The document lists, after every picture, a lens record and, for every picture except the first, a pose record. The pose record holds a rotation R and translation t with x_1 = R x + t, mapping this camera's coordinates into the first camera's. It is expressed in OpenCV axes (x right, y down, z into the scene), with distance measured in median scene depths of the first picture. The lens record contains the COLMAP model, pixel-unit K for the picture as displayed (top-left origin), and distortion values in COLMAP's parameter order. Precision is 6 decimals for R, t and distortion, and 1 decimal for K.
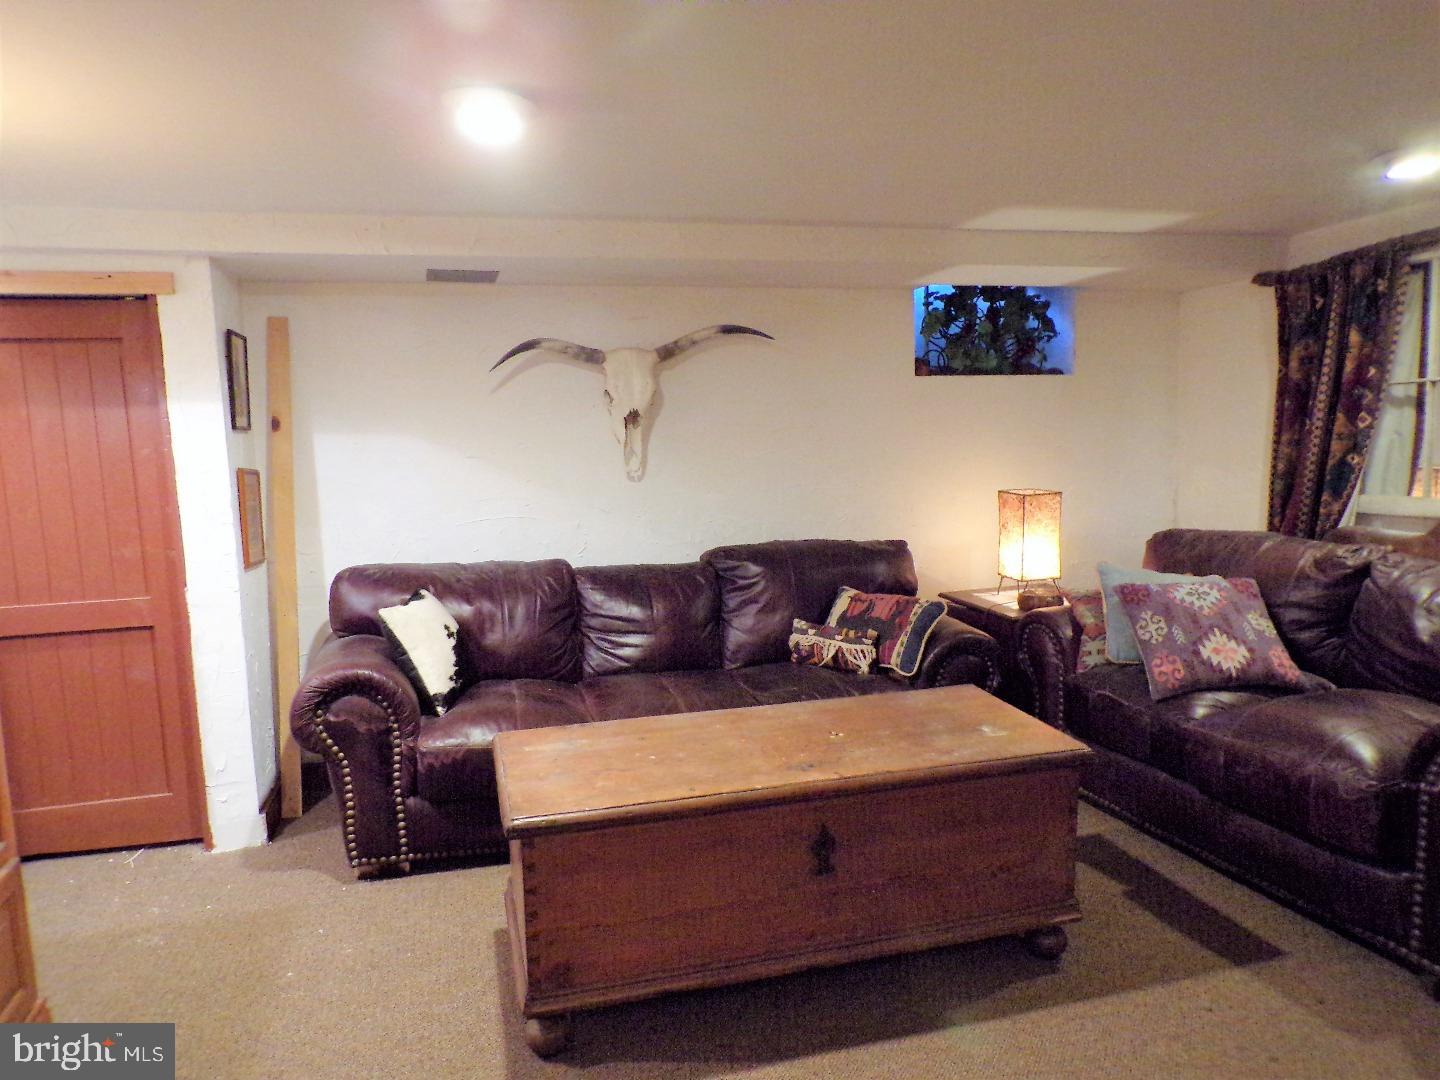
lens RADIAL K [[972.2, 0, 720.0], [0, 972.2, 540.0], [0, 0, 1]] dist [-0.004908, 0.001807]
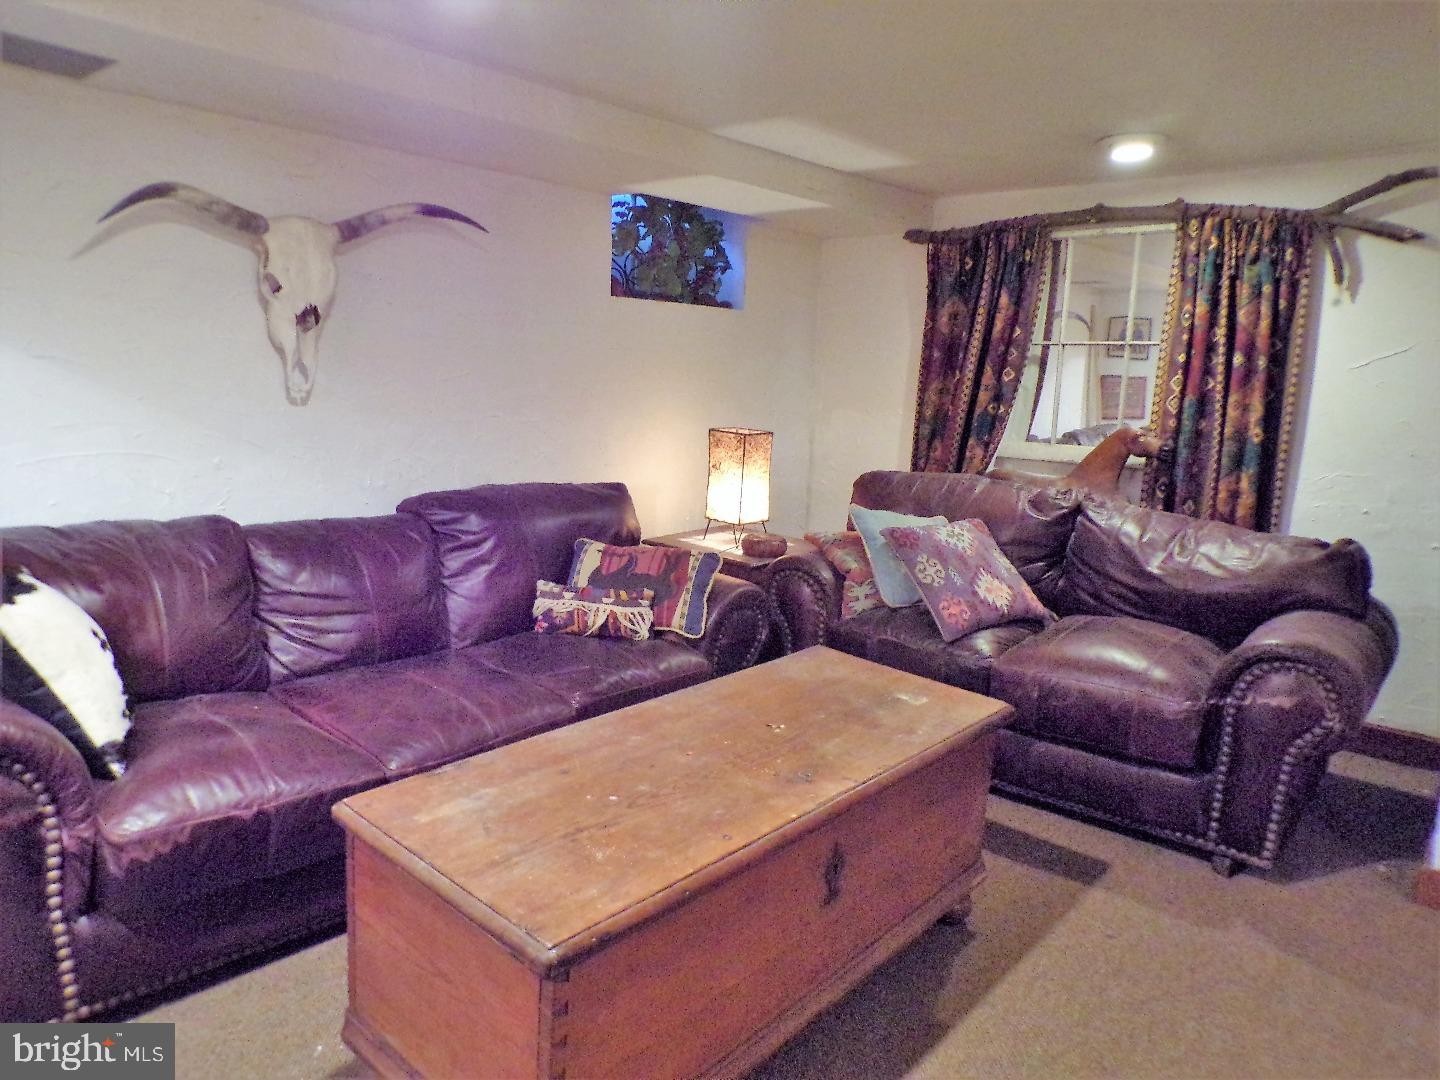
lens RADIAL K [[972.2, 0, 720.0], [0, 972.2, 540.0], [0, 0, 1]] dist [-0.004908, 0.001807]
pose [[0.834451, -0.039435, 0.549670, -0.251247], [-0.000270, 0.997407, 0.071967, -0.012779], [-0.551082, -0.060201, 0.832276, 0.233621]]
